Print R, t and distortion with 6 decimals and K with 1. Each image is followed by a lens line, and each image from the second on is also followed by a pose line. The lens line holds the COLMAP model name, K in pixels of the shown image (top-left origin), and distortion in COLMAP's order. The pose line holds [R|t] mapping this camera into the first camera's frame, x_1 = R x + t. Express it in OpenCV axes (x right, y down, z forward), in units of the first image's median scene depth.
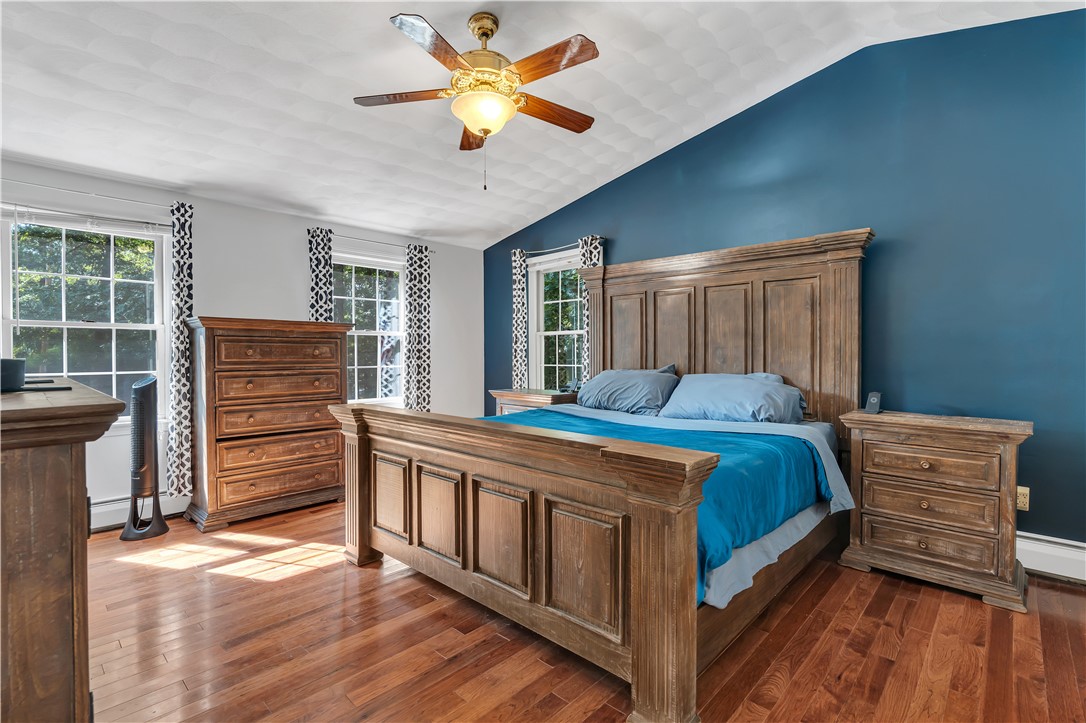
lens RADIAL K [[508.0, 0, 546.3], [0, 508.0, 361.3], [0, 0, 1]] dist [-0.003085, -0.000193]
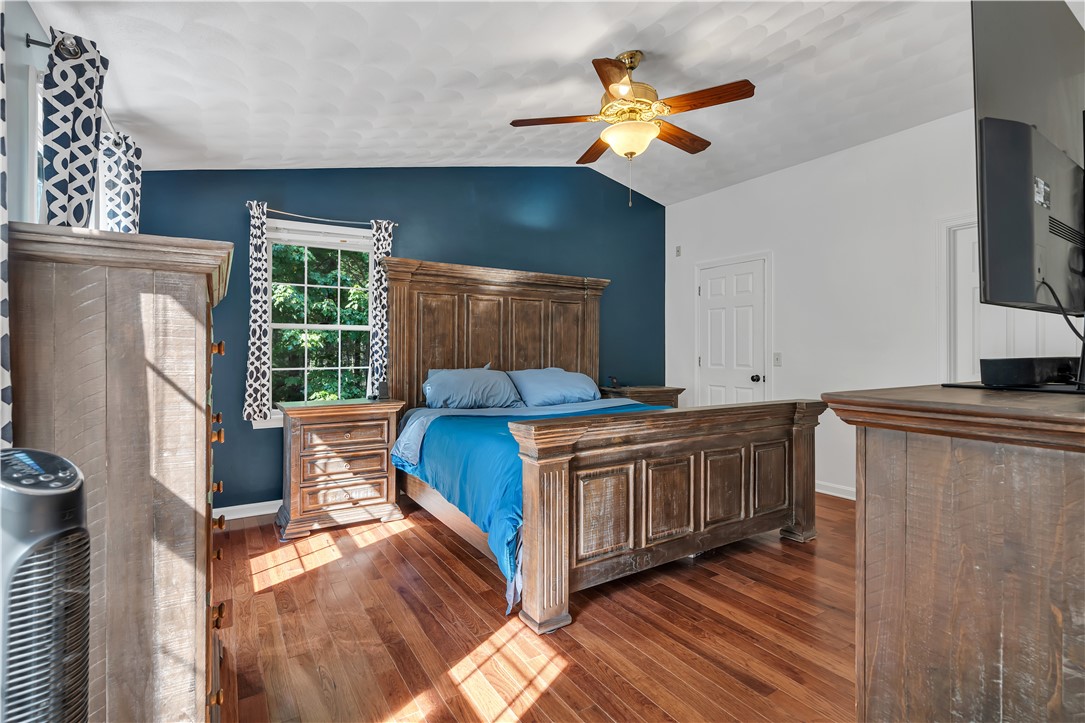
lens RADIAL K [[507.5, 0, 545.6], [0, 507.5, 353.9], [0, 0, 1]] dist [-0.003085, -0.000193]
pose [[0.250257, 0.000591, 0.968179, -0.878695], [0.013337, 0.999903, -0.004058, -0.008410], [-0.968088, 0.013928, 0.250224, 0.643061]]
